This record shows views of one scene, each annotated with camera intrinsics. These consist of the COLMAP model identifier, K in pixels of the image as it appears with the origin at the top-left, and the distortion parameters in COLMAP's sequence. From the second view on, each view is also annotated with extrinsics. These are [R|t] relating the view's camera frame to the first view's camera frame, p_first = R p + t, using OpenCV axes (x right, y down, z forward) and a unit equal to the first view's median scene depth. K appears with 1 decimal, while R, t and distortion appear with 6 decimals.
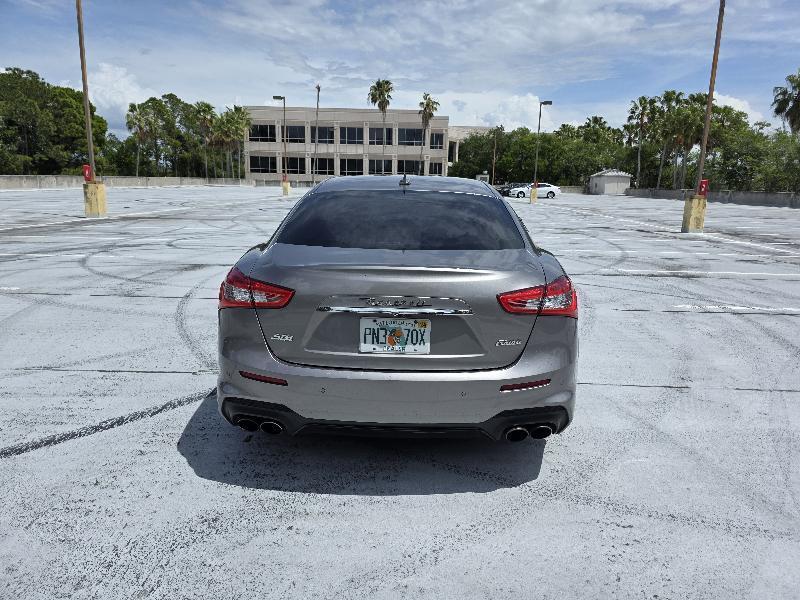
lens RADIAL K [[539.8, 0, 407.3], [0, 539.8, 298.6], [0, 0, 1]] dist [0.065213, -0.059502]
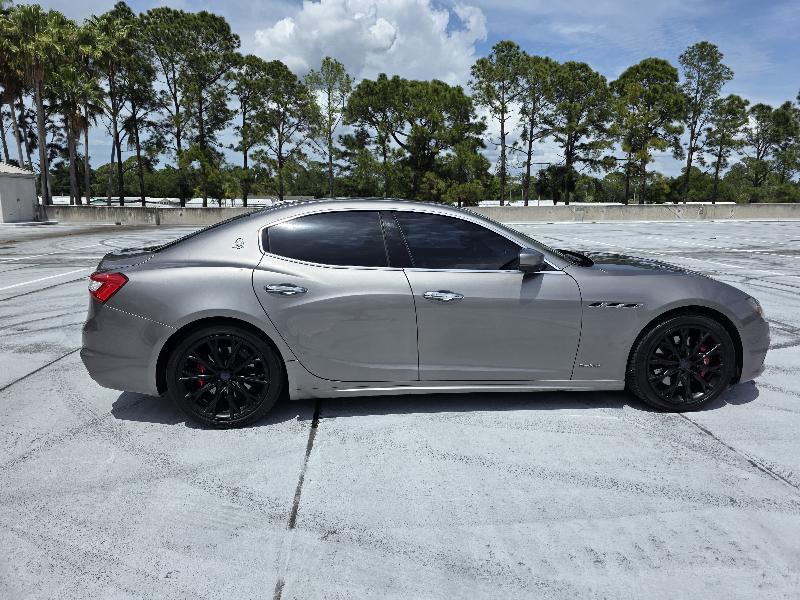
lens RADIAL K [[544.5, 0, 398.9], [0, 544.5, 290.4], [0, 0, 1]] dist [0.062891, -0.057168]
pose [[0.094975, 0.138545, -0.985792, 0.058095], [-0.204895, 0.971786, 0.116837, -0.010271], [0.974165, 0.190888, 0.120682, 0.052514]]
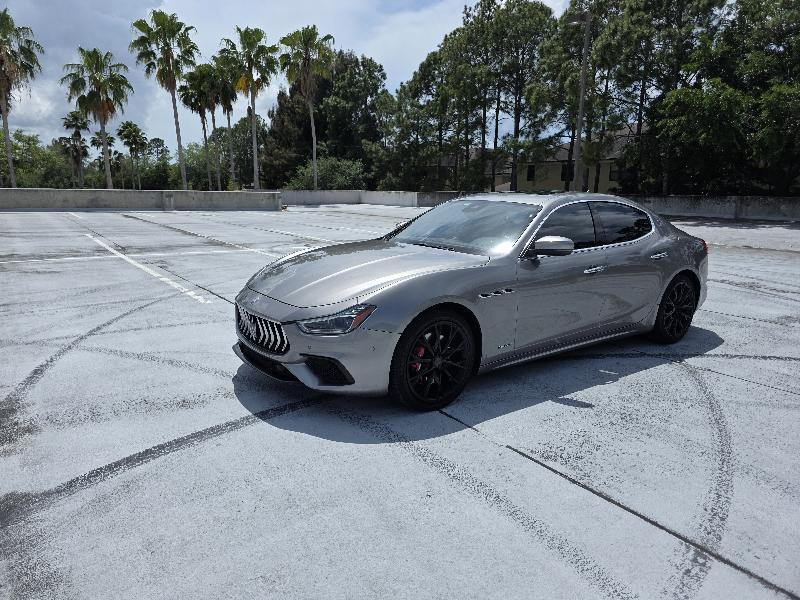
lens RADIAL K [[540.7, 0, 396.0], [0, 540.7, 282.9], [0, 0, 1]] dist [0.062097, -0.058385]
pose [[-0.605892, -0.169542, 0.777271, -0.045948], [0.138426, 0.939656, 0.312867, -0.026066], [-0.783411, 0.297158, -0.545861, 0.112273]]
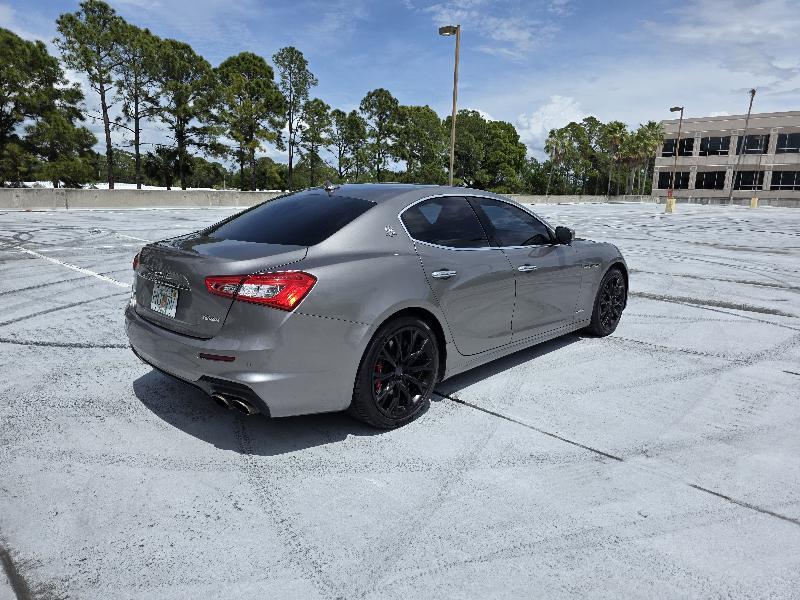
lens RADIAL K [[537.9, 0, 407.4], [0, 537.9, 293.3], [0, 0, 1]] dist [0.061487, -0.054730]
pose [[0.743264, 0.118280, -0.658460, 0.039990], [-0.144733, 0.989367, 0.014349, -0.001587], [0.653155, 0.084636, 0.752479, 0.012328]]
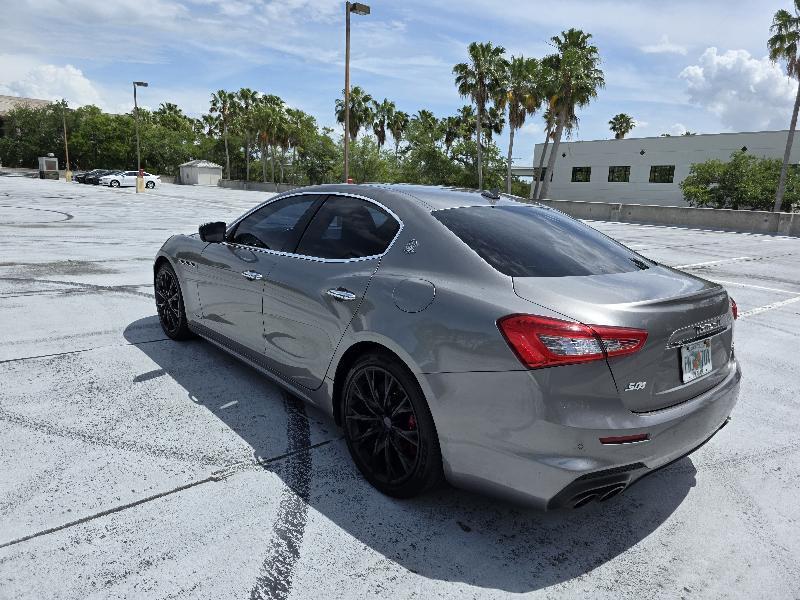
lens RADIAL K [[537.9, 0, 407.4], [0, 537.9, 293.3], [0, 0, 1]] dist [0.061487, -0.054730]
pose [[0.738737, -0.116534, 0.663842, -0.033865], [0.110023, 0.992578, 0.051807, -0.005179], [-0.664953, 0.034766, 0.746076, 0.018598]]
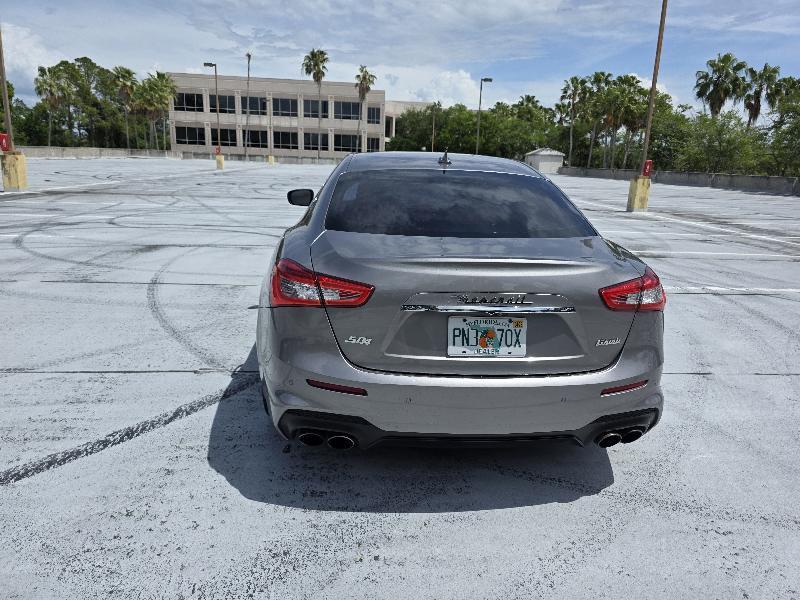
lens RADIAL K [[541.0, 0, 401.2], [0, 541.0, 296.8], [0, 0, 1]] dist [0.061177, -0.054561]
pose [[0.993985, -0.012554, 0.108797, -0.008104], [0.008333, 0.999198, 0.039161, -0.001029], [-0.109202, -0.038019, 0.993292, 0.004152]]
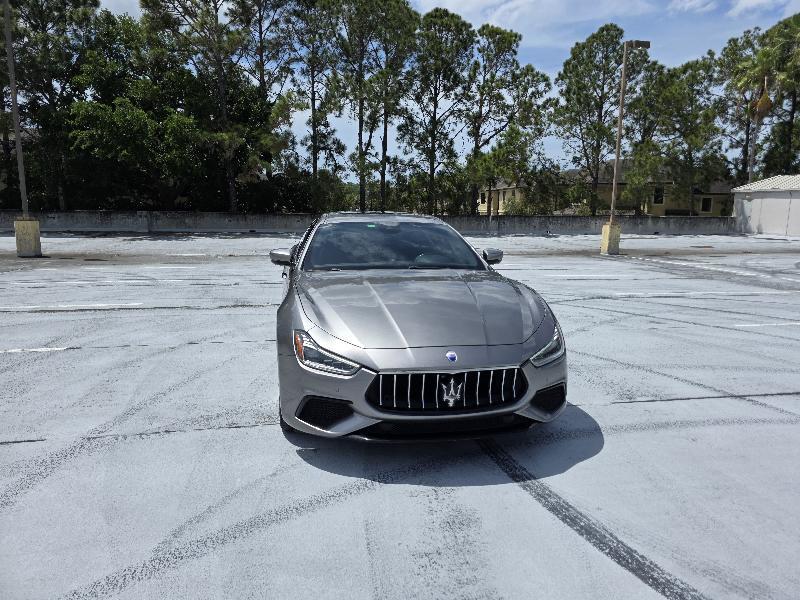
lens RADIAL K [[529.2, 0, 403.2], [0, 529.2, 295.5], [0, 0, 1]] dist [0.069347, -0.057463]
pose [[-0.975789, 0.000122, -0.218714, 0.012486], [-0.078562, 0.933064, 0.351026, -0.028031], [0.204117, 0.359710, -0.910464, 0.128367]]
